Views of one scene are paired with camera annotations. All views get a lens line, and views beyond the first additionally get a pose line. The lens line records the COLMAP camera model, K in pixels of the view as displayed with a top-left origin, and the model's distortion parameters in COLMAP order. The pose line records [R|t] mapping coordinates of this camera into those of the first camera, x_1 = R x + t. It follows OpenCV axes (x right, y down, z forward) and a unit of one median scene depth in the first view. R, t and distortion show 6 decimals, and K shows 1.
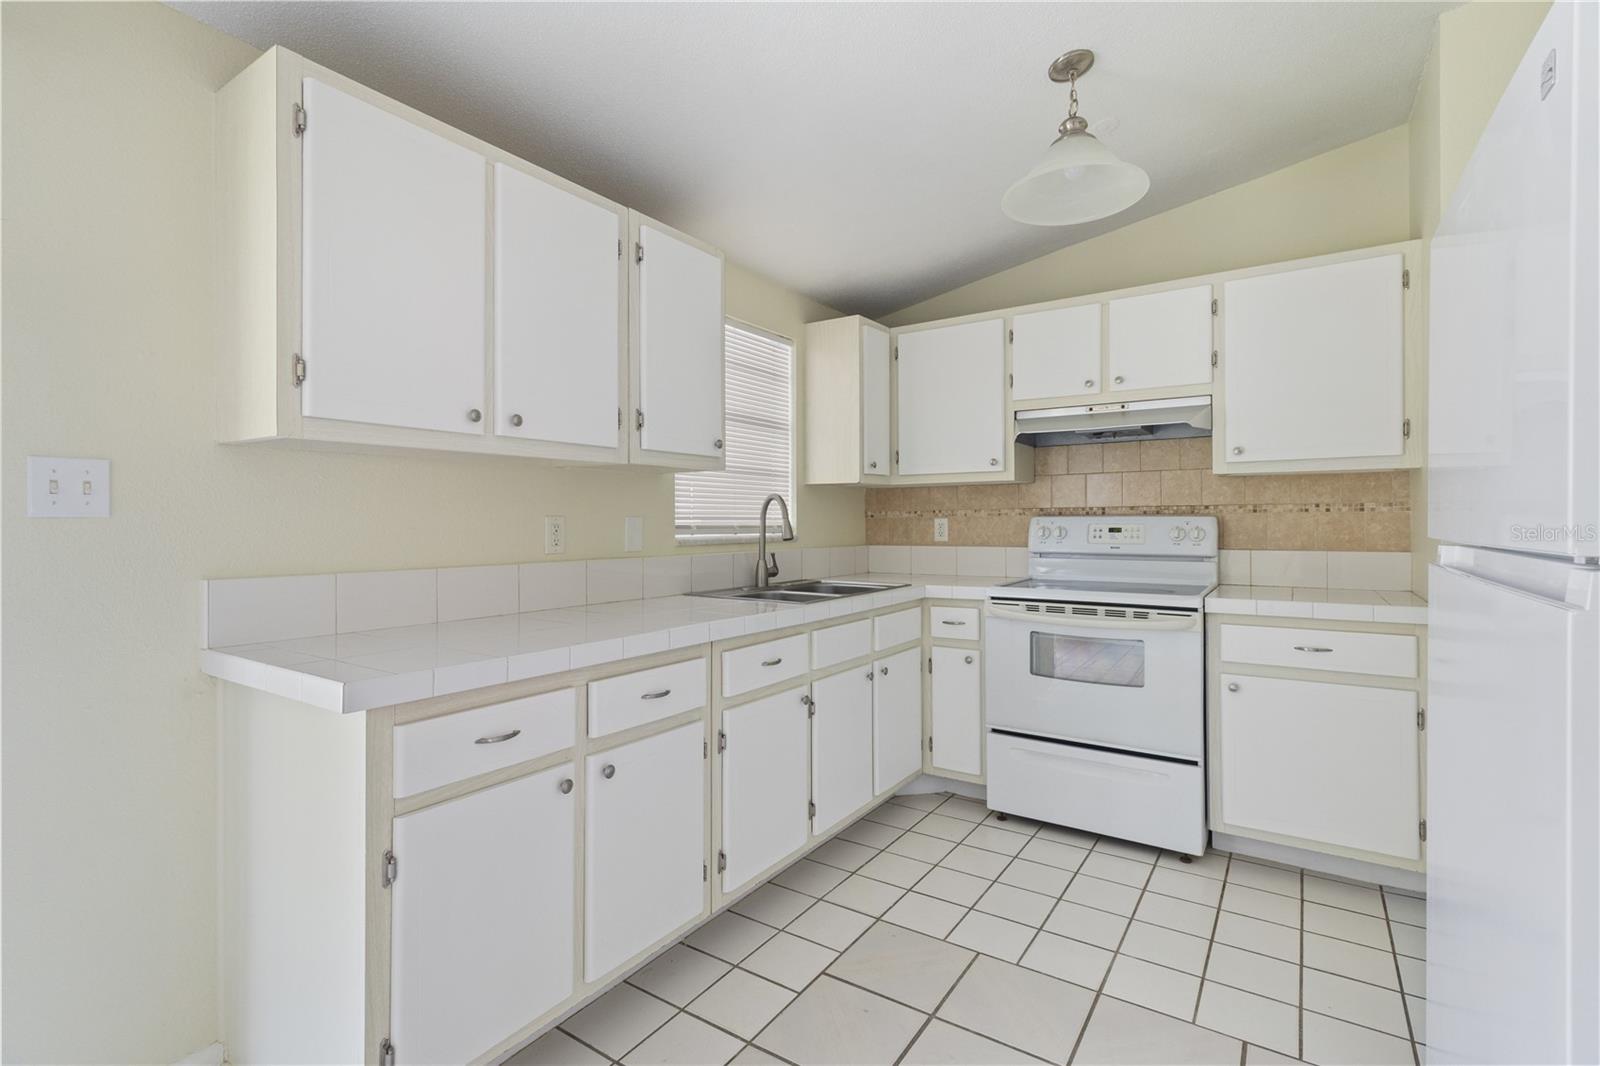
lens RADIAL K [[742.4, 0, 806.1], [0, 742.4, 529.5], [0, 0, 1]] dist [-0.000224, 0.000331]
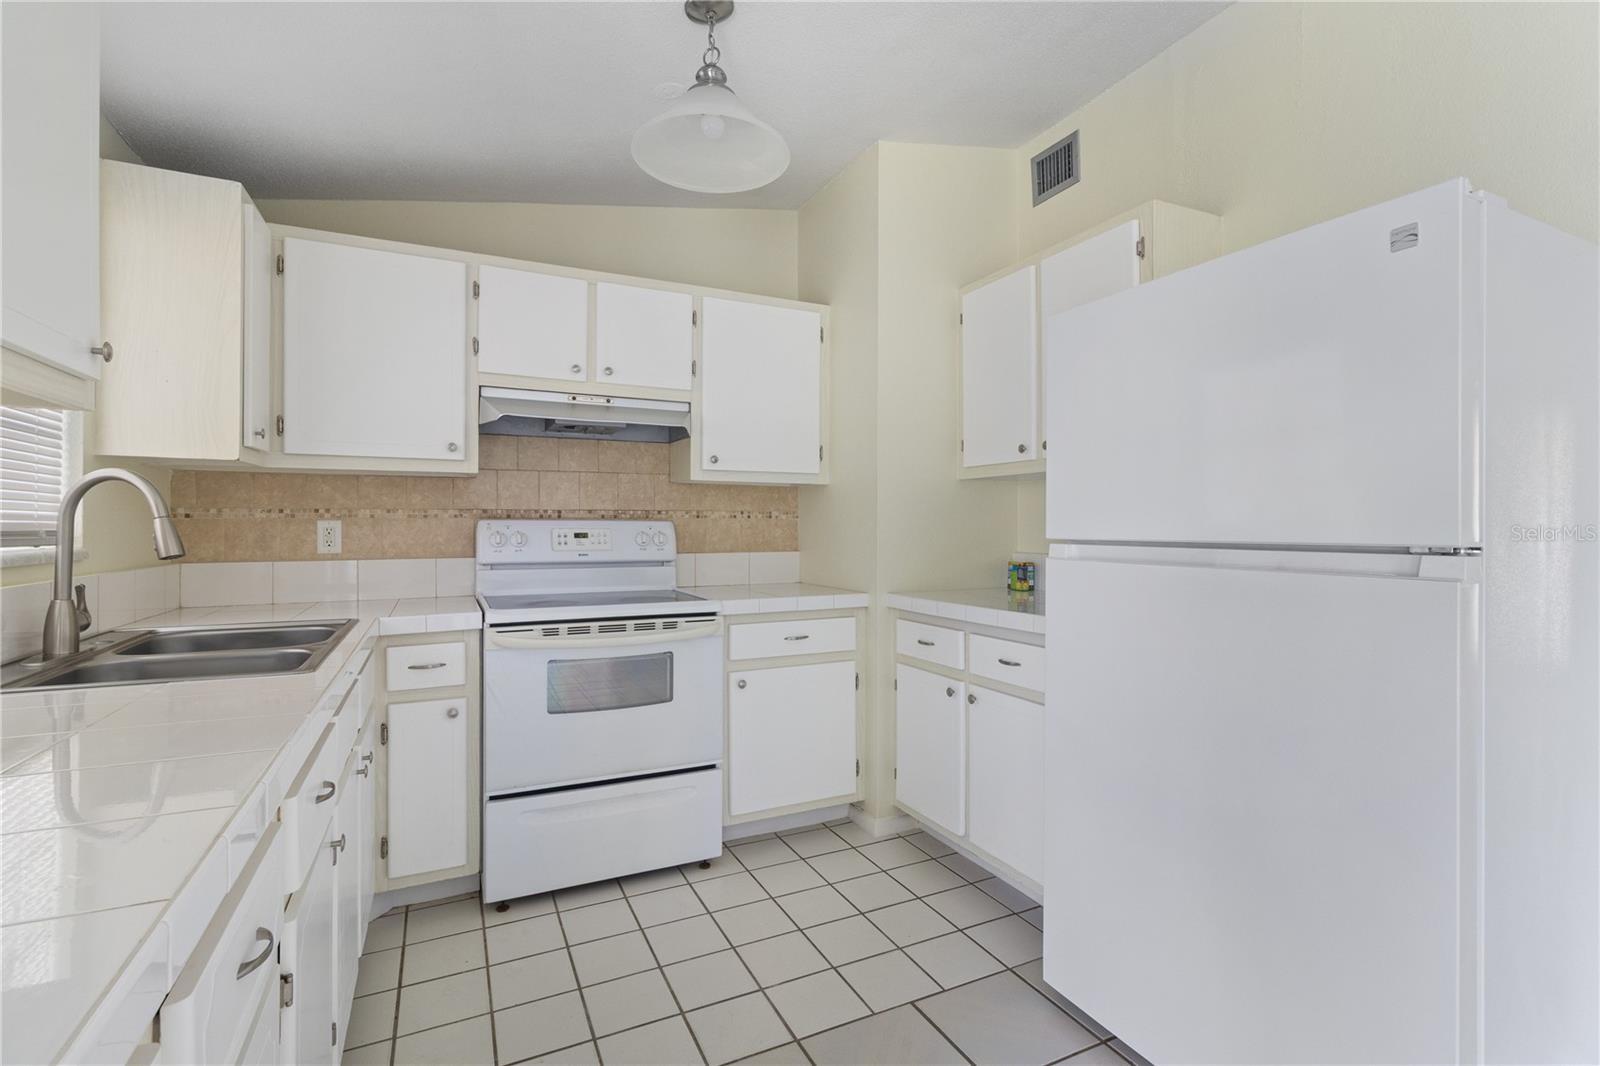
lens RADIAL K [[742.4, 0, 806.4], [0, 742.4, 527.9], [0, 0, 1]] dist [-0.000224, 0.000331]
pose [[0.499472, 0.001745, 0.866328, -0.240404], [0.005951, 0.999967, -0.005445, -0.002034], [-0.866309, 0.007875, 0.499446, 0.321726]]
